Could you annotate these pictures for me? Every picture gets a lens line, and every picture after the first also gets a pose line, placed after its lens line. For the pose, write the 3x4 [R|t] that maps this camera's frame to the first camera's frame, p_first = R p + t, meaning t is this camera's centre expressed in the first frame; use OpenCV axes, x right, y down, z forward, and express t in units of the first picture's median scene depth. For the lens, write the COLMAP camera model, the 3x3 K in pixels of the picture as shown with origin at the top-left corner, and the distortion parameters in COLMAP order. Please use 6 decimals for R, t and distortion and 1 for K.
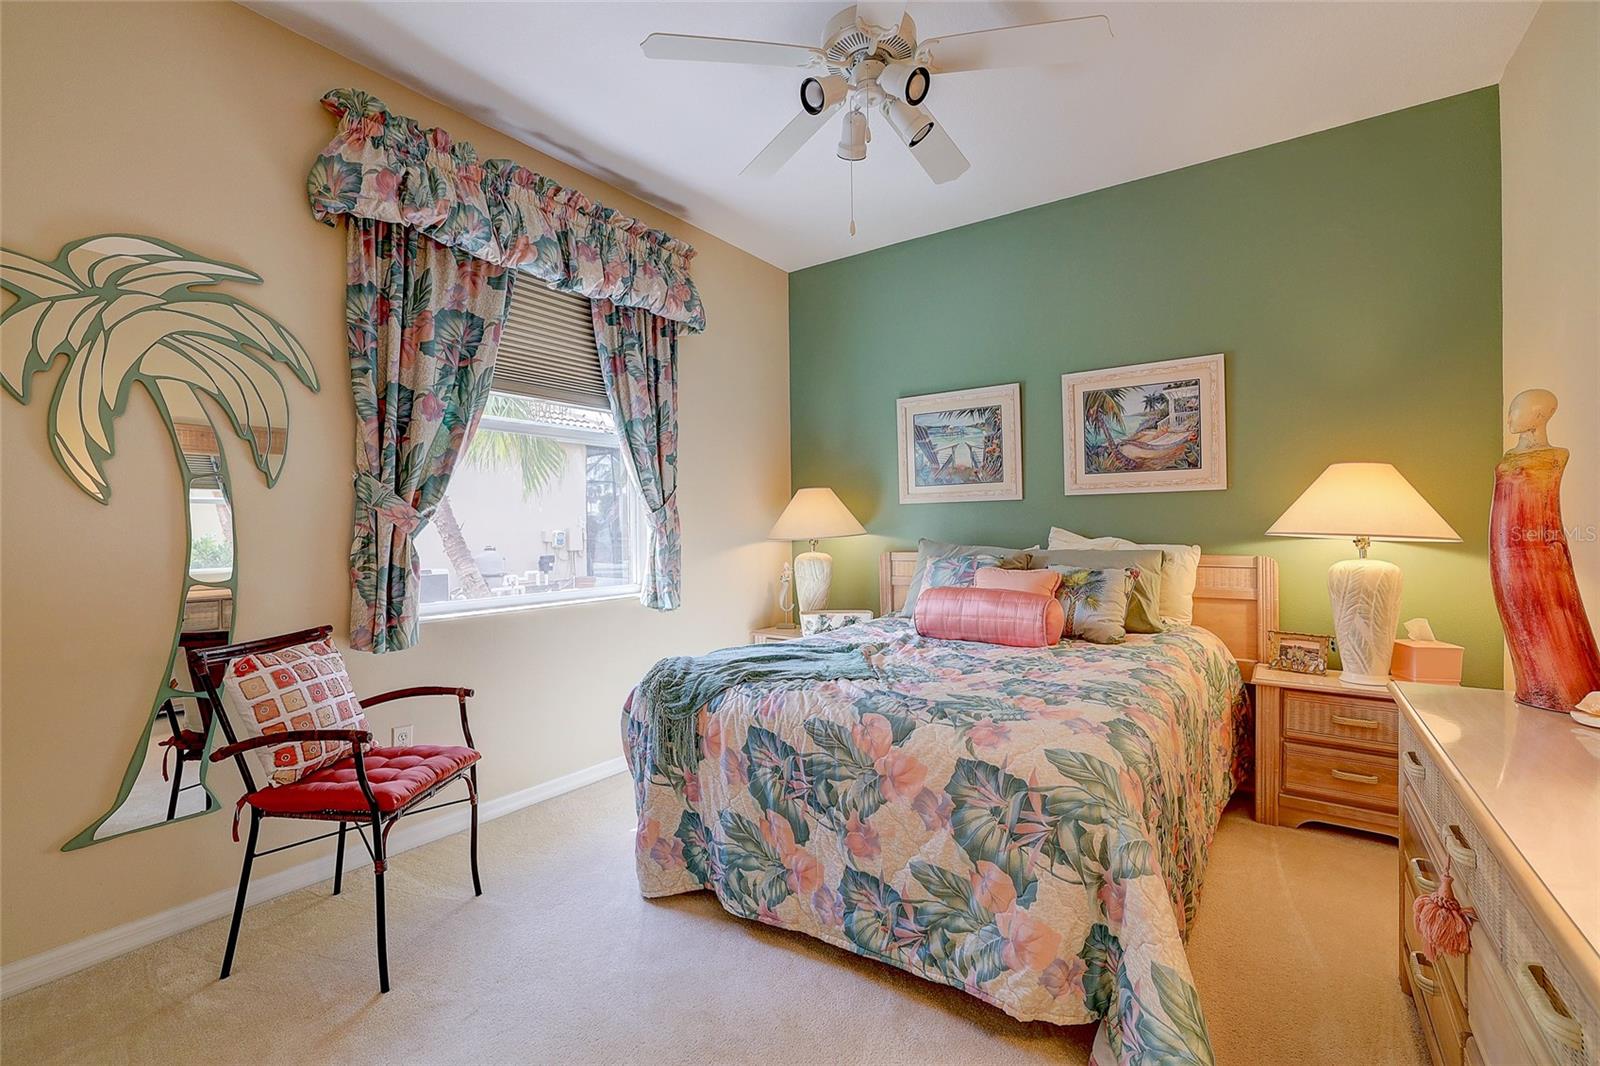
lens RADIAL K [[683.3, 0, 800.0], [0, 683.3, 533.0], [0, 0, 1]] dist [-0.046813, 0.017124]
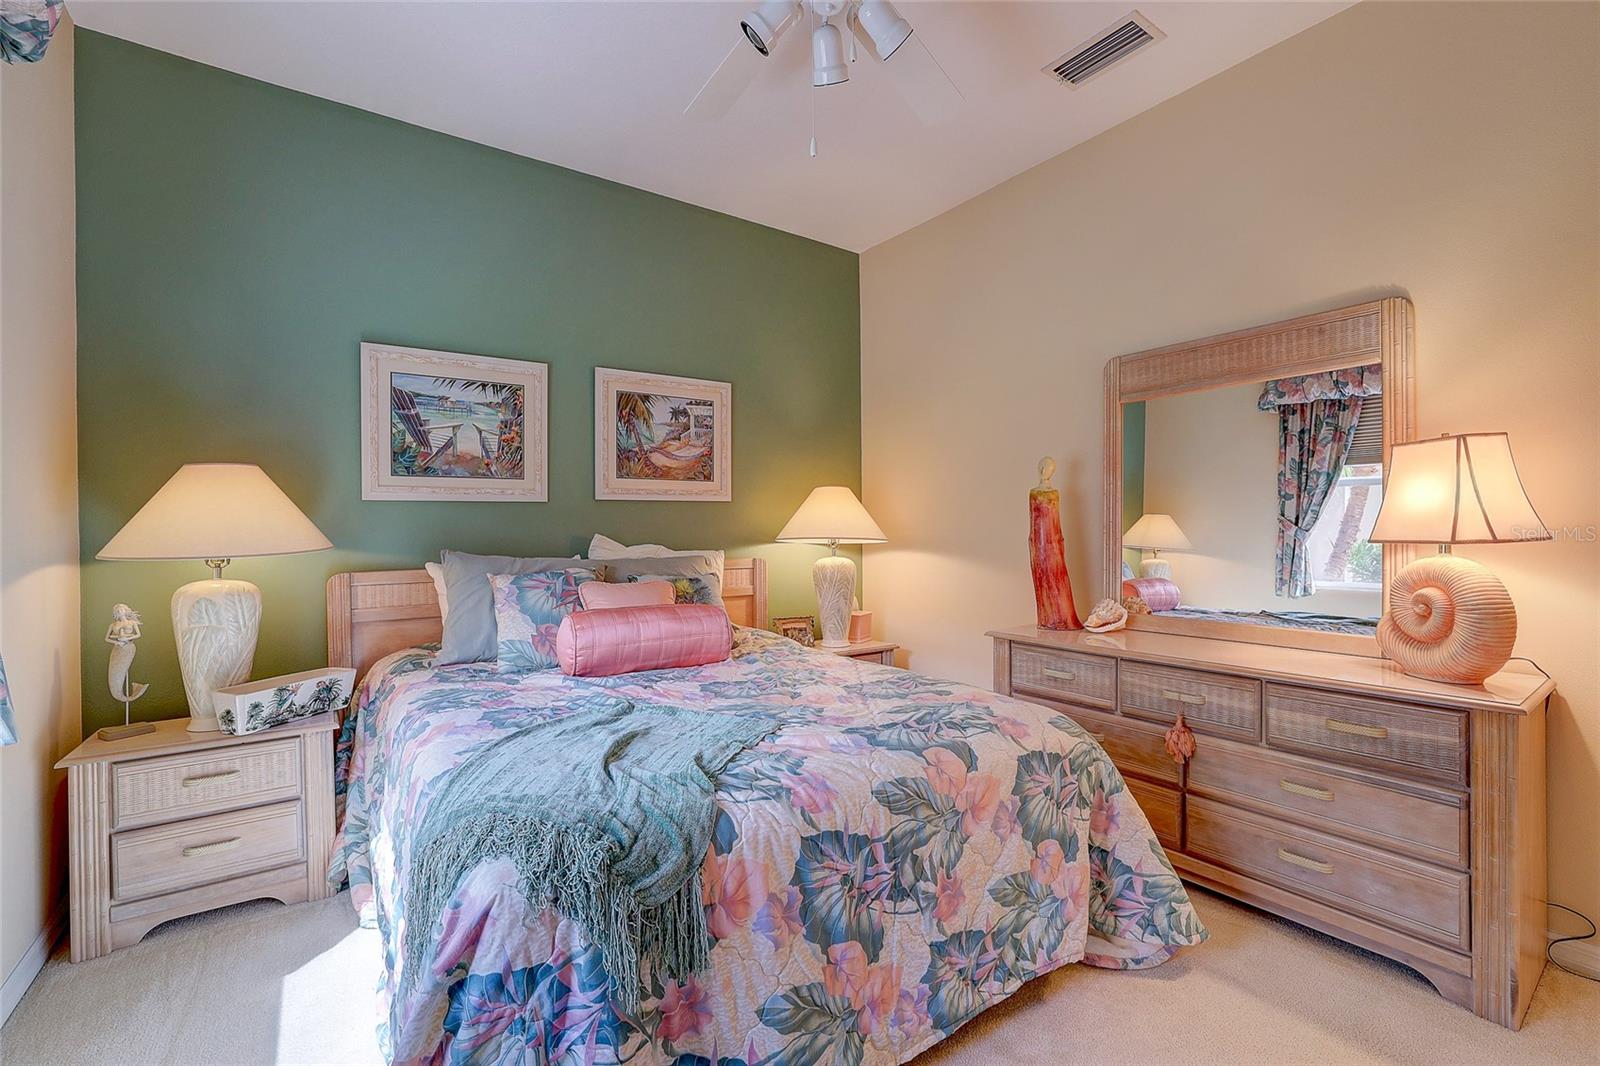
lens RADIAL K [[683.3, 0, 800.0], [0, 683.3, 533.0], [0, 0, 1]] dist [-0.046813, 0.017124]
pose [[0.333977, 0.002130, 0.942579, -0.411839], [0.012571, 0.999898, -0.006714, -0.000943], [-0.942497, 0.014092, 0.333917, 0.475738]]
